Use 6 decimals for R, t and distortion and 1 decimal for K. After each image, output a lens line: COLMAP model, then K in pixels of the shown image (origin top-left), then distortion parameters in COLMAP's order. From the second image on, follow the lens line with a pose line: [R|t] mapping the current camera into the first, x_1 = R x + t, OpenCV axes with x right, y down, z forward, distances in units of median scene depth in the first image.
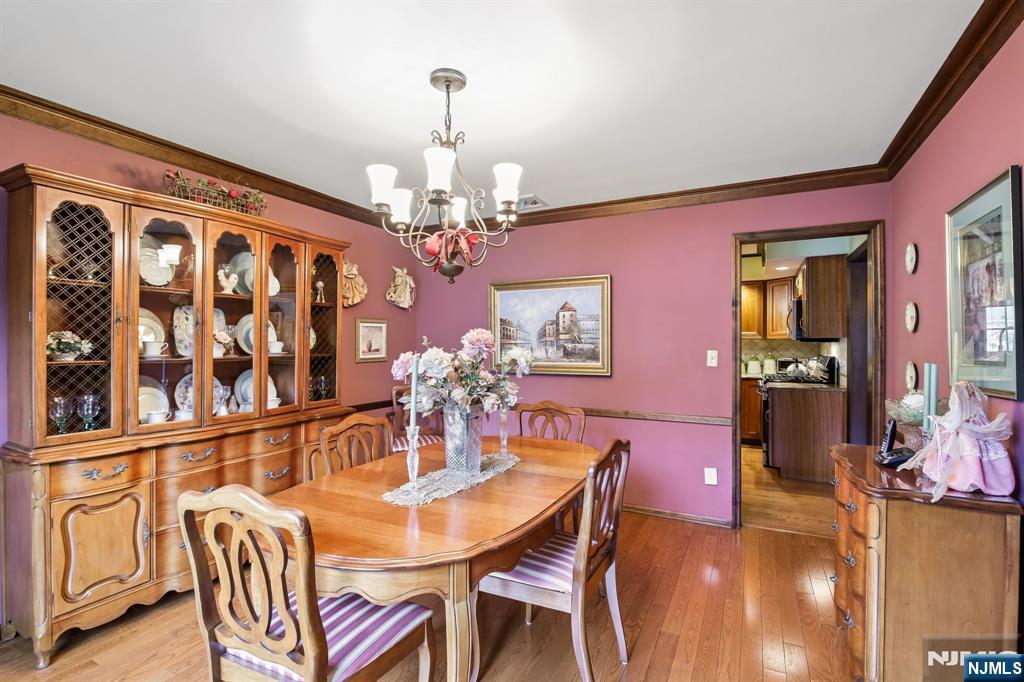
lens RADIAL K [[468.2, 0, 512.2], [0, 468.2, 342.1], [0, 0, 1]] dist [-0.004086, -0.003166]
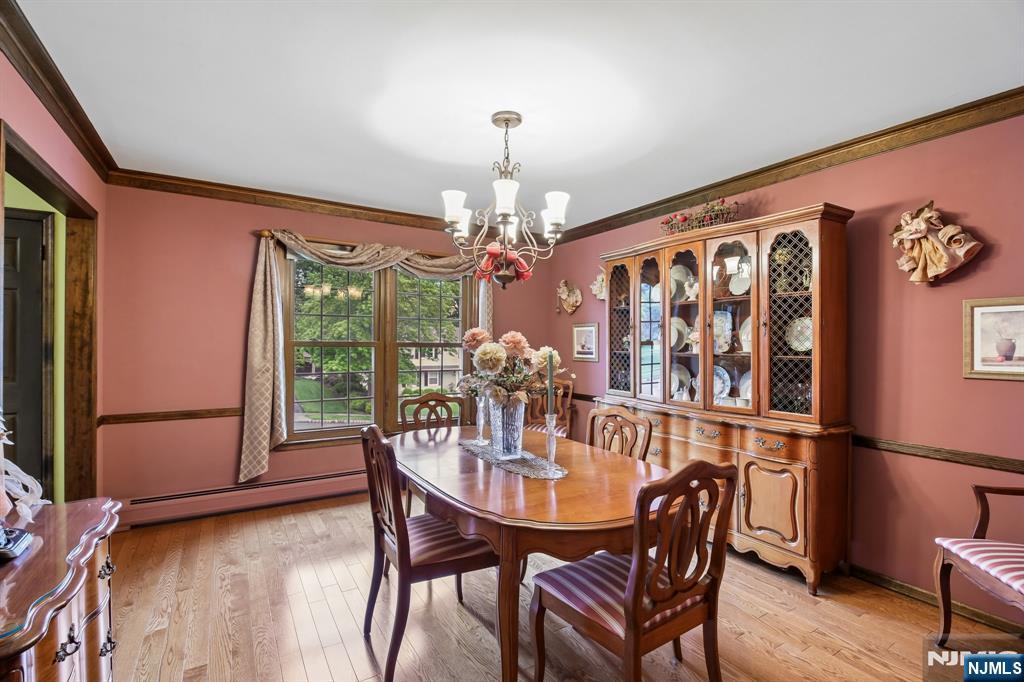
lens RADIAL K [[468.2, 0, 514.6], [0, 468.2, 340.6], [0, 0, 1]] dist [-0.004086, -0.003166]
pose [[-0.508662, -0.000804, -0.860966, 0.545481], [-0.003217, 0.999994, 0.000966, -0.000004], [0.860960, 0.003261, -0.508662, 1.014333]]
